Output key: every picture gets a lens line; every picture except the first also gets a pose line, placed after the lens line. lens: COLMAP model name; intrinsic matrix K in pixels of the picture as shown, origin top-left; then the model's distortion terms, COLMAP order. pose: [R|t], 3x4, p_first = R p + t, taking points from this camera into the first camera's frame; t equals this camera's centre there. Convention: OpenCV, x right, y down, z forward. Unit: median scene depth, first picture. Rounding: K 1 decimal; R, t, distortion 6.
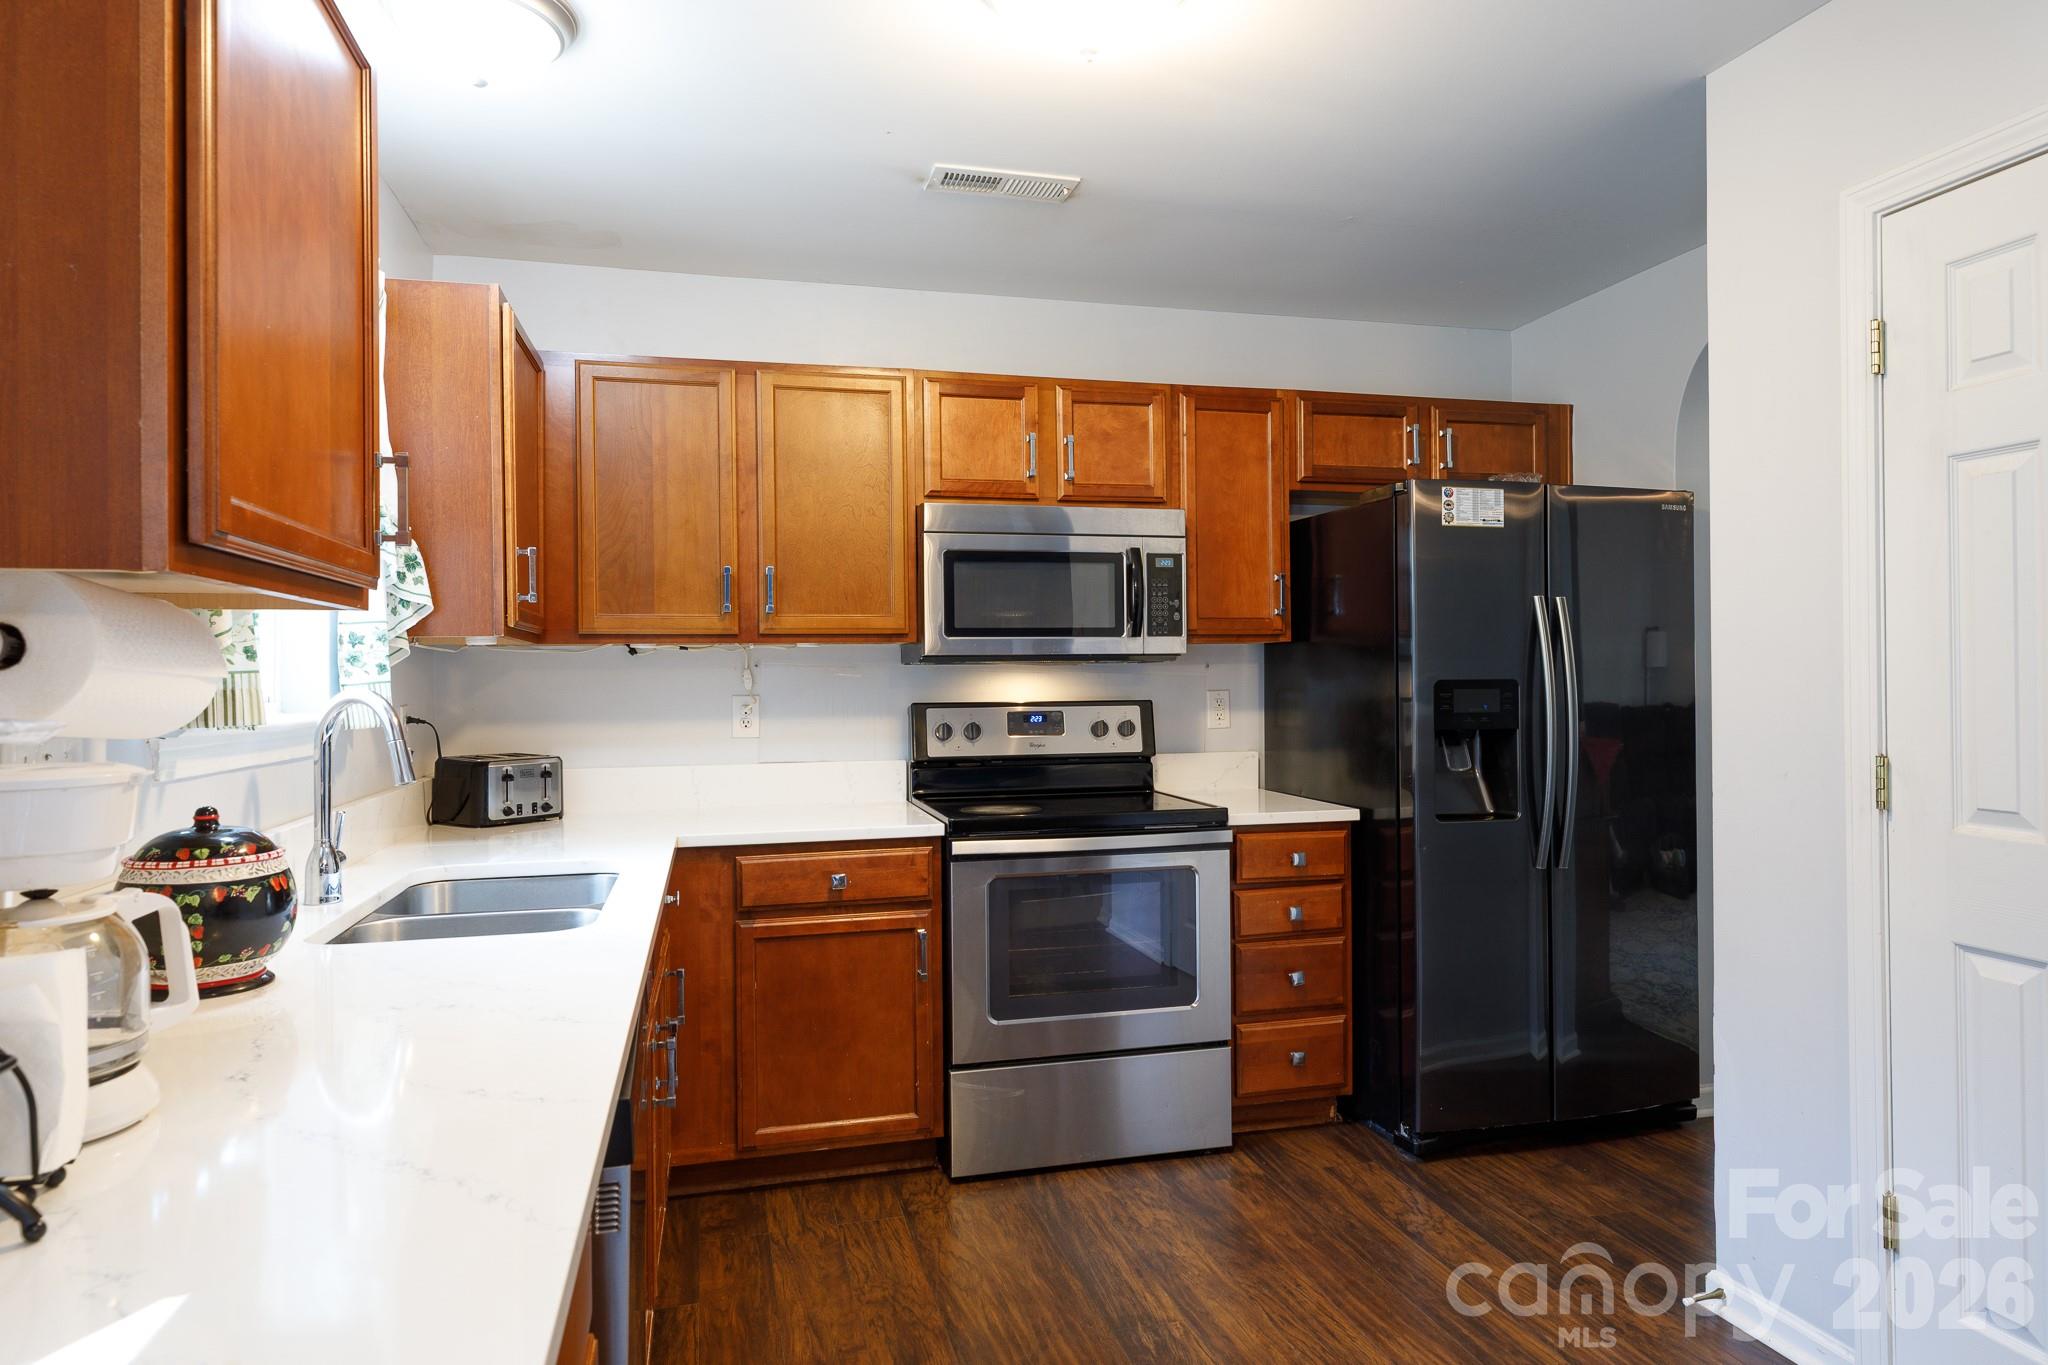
lens RADIAL K [[1229.4, 0, 1019.1], [0, 1229.4, 673.0], [0, 0, 1]] dist [0.004706, -0.000138]
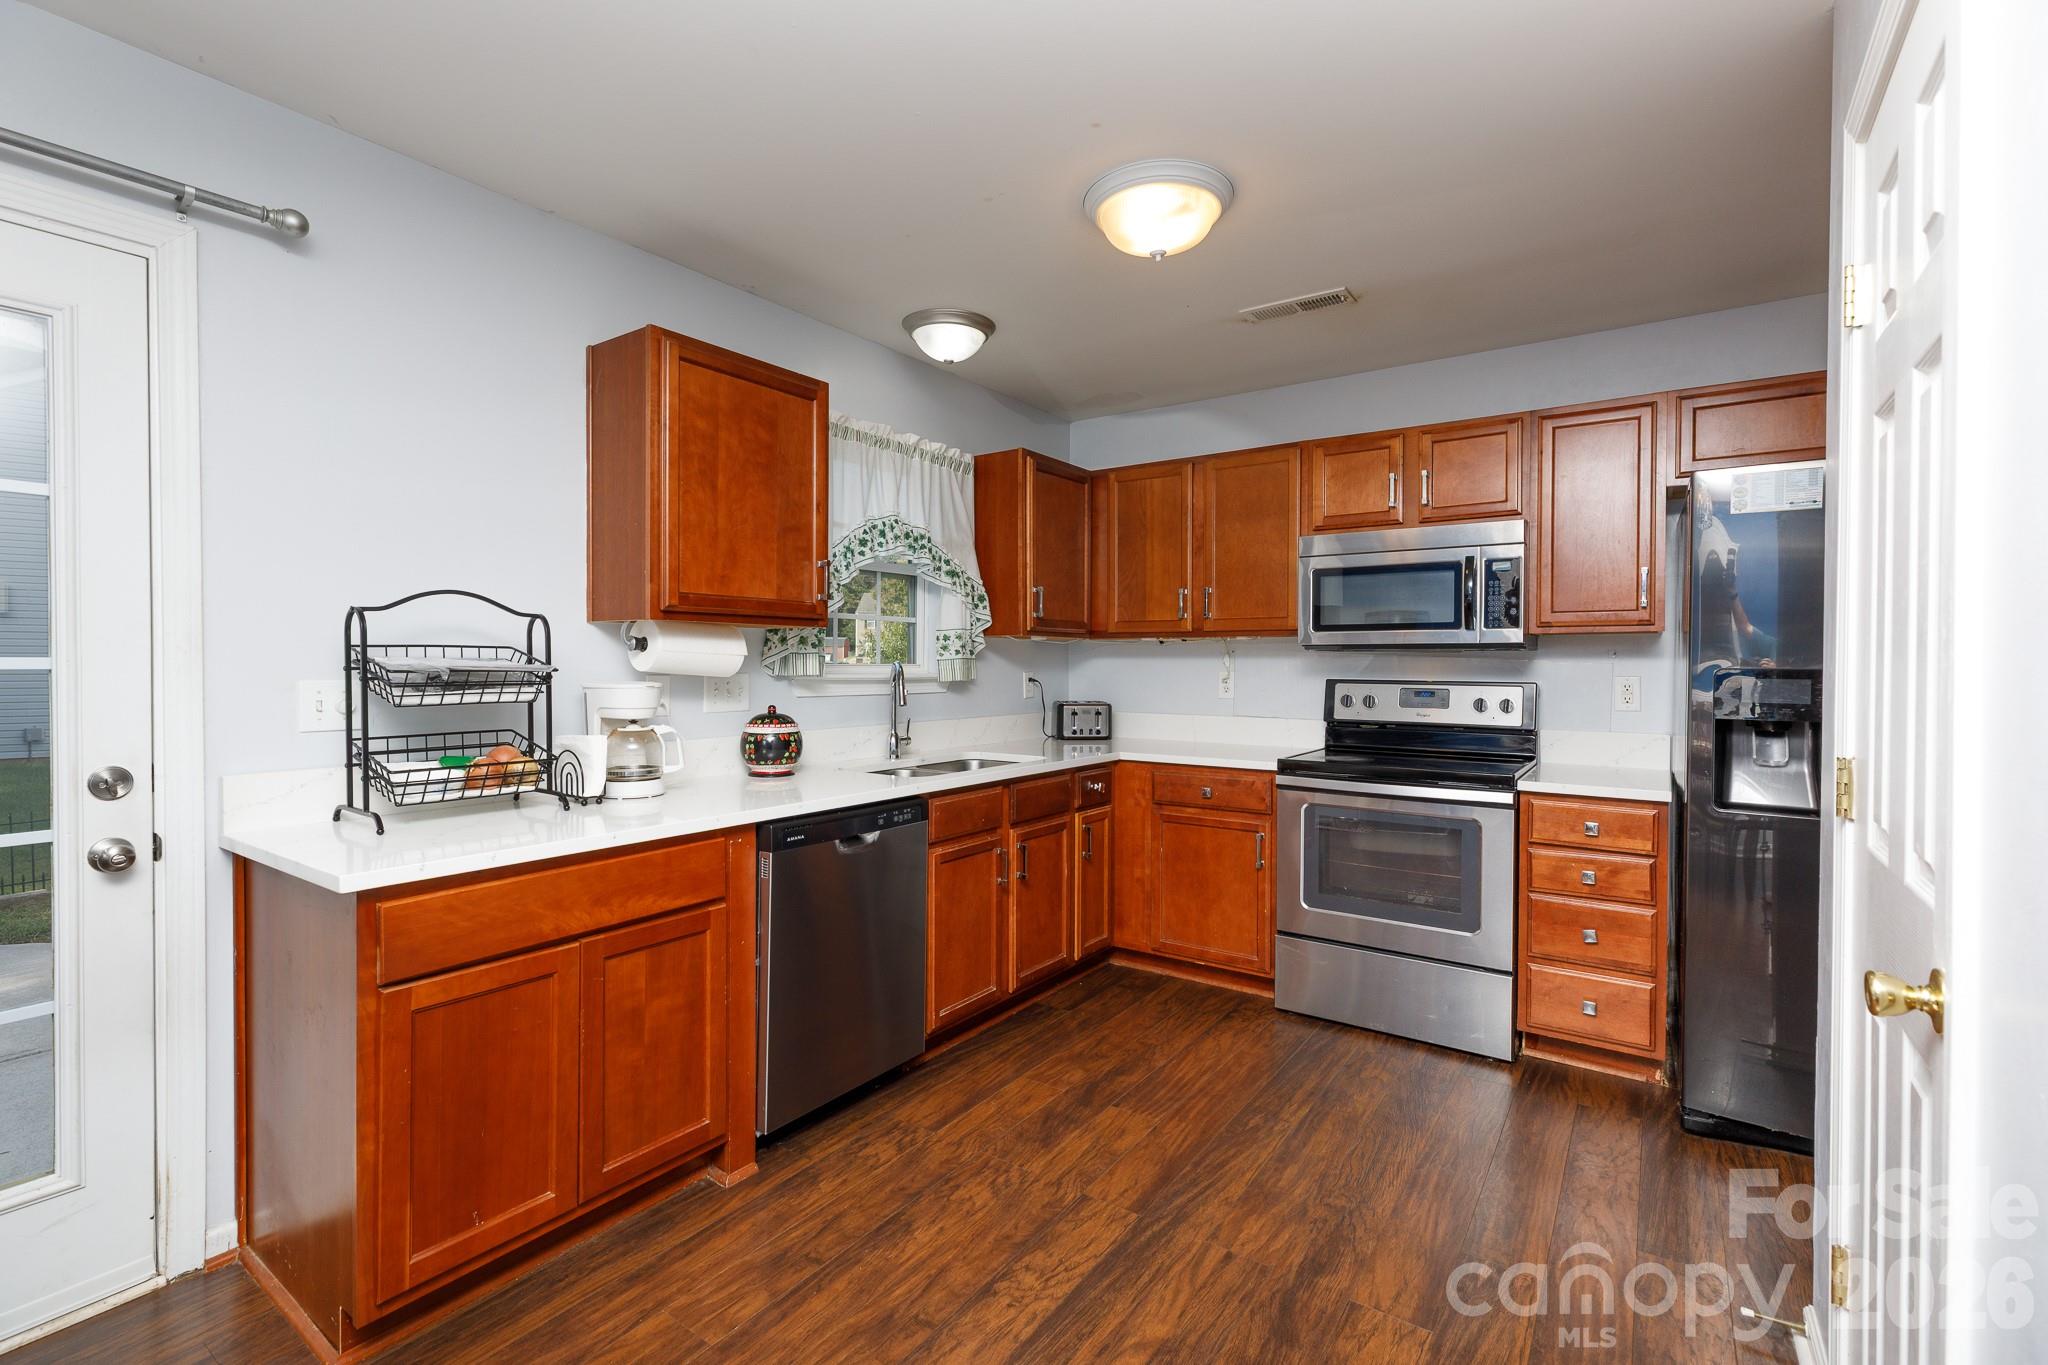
lens RADIAL K [[921.1, 0, 1017.4], [0, 921.1, 667.1], [0, 0, 1]] dist [0.005093, -0.000775]
pose [[0.641377, 0.016143, -0.767056, 0.587542], [-0.009642, 0.999869, 0.012980, 0.000560], [0.767165, -0.000929, 0.641449, 0.078674]]
